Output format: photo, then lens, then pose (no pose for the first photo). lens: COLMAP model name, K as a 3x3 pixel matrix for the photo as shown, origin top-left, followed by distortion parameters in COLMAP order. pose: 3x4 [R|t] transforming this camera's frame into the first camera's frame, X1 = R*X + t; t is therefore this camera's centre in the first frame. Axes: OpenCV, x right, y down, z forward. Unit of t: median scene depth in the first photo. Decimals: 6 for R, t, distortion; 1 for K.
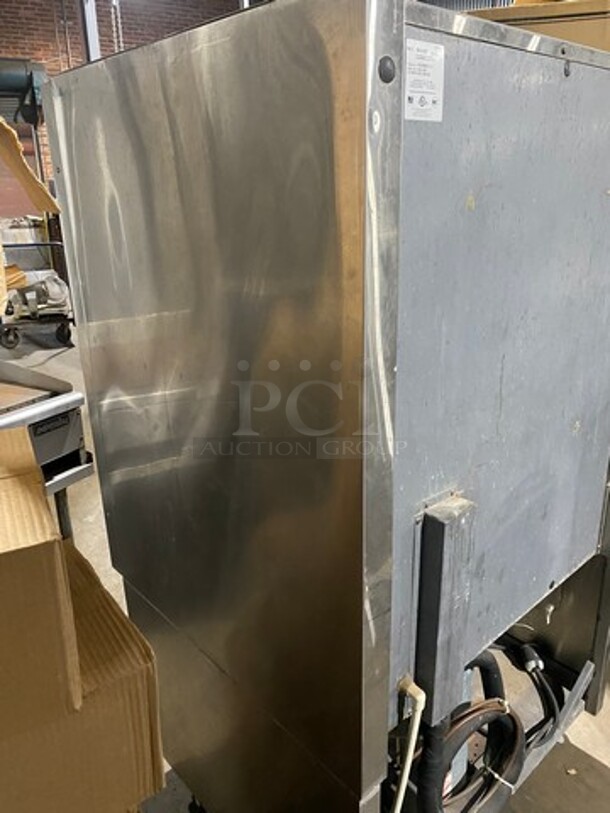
lens RADIAL K [[622.3, 0, 306.0], [0, 622.3, 396.4], [0, 0, 1]] dist [0.008602, -0.000580]
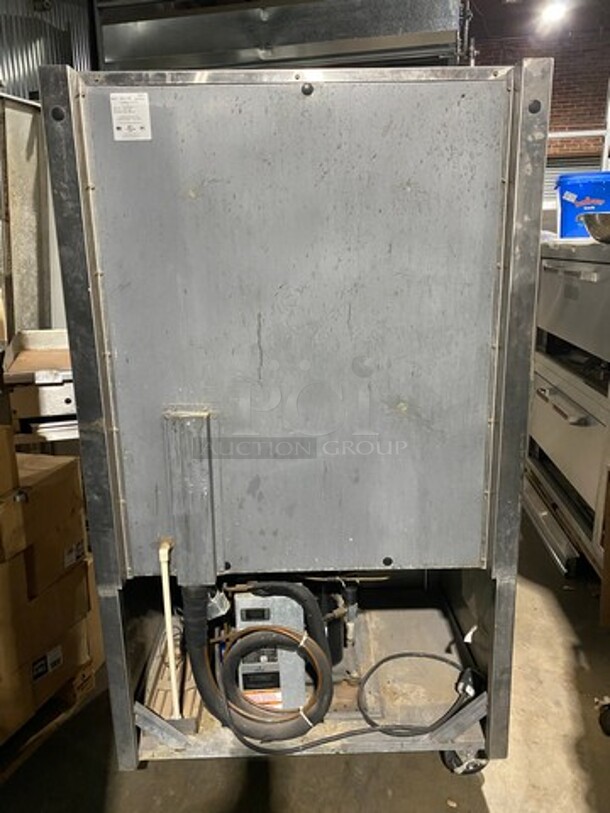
lens RADIAL K [[613.7, 0, 305.0], [0, 613.7, 406.5], [0, 0, 1]] dist [0.006974, 0.000607]
pose [[0.749384, 0.170235, -0.639878, 1.427560], [-0.214218, 0.976745, 0.008978, 0.103844], [0.626526, 0.130346, 0.768424, 0.127563]]
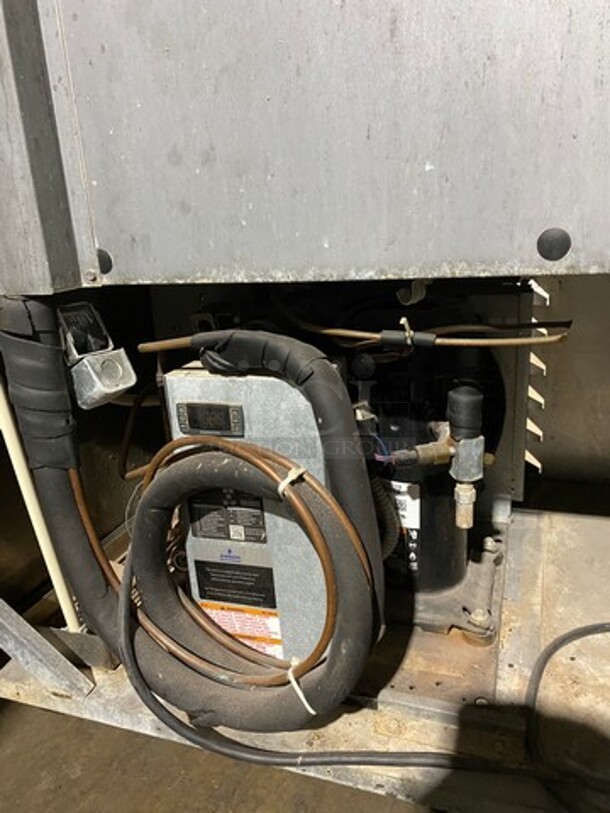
lens RADIAL K [[622.3, 0, 306.0], [0, 622.3, 396.4], [0, 0, 1]] dist [0.008602, -0.000580]
pose [[0.467702, 0.241355, -0.850296, 0.967957], [-0.234347, 0.961429, 0.143999, 0.573844], [0.852254, 0.131915, 0.506223, 1.191023]]
